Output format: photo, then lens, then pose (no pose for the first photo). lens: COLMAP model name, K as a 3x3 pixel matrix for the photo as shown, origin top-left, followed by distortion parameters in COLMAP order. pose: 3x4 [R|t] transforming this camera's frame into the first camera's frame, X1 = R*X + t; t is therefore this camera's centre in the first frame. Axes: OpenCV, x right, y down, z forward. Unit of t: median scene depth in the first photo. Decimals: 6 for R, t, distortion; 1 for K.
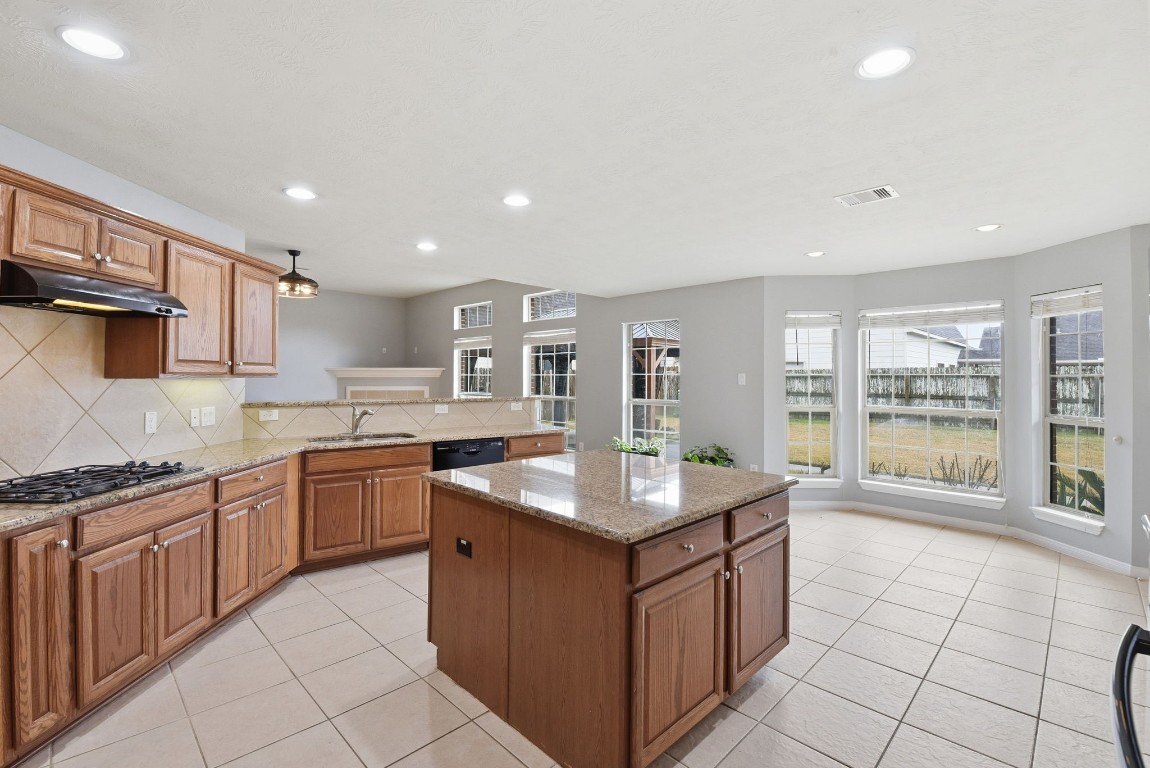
lens RADIAL K [[520.9, 0, 579.1], [0, 520.9, 379.6], [0, 0, 1]] dist [-0.001757, -0.012101]
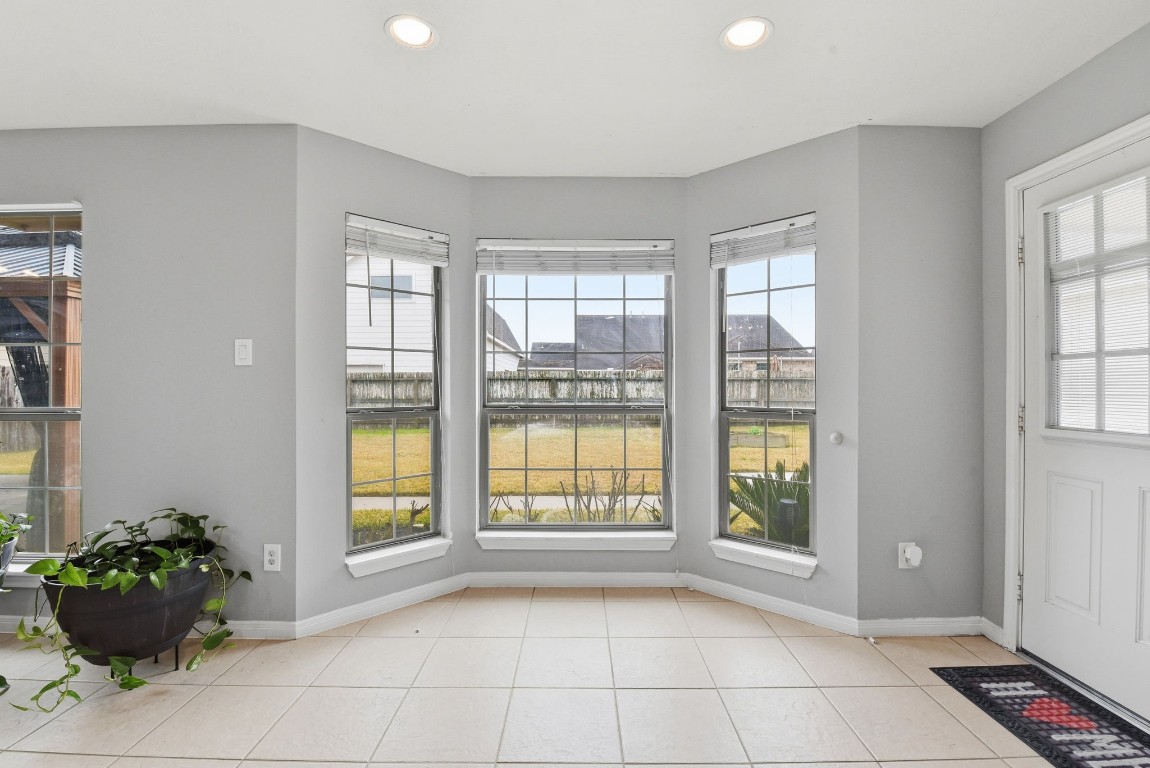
lens RADIAL K [[520.9, 0, 579.1], [0, 520.9, 379.6], [0, 0, 1]] dist [-0.001757, -0.012101]
pose [[0.718920, 0.004786, 0.695077, 0.218432], [0.008103, 0.999851, -0.015266, 0.032057], [-0.695046, 0.016607, 0.718774, 0.506800]]
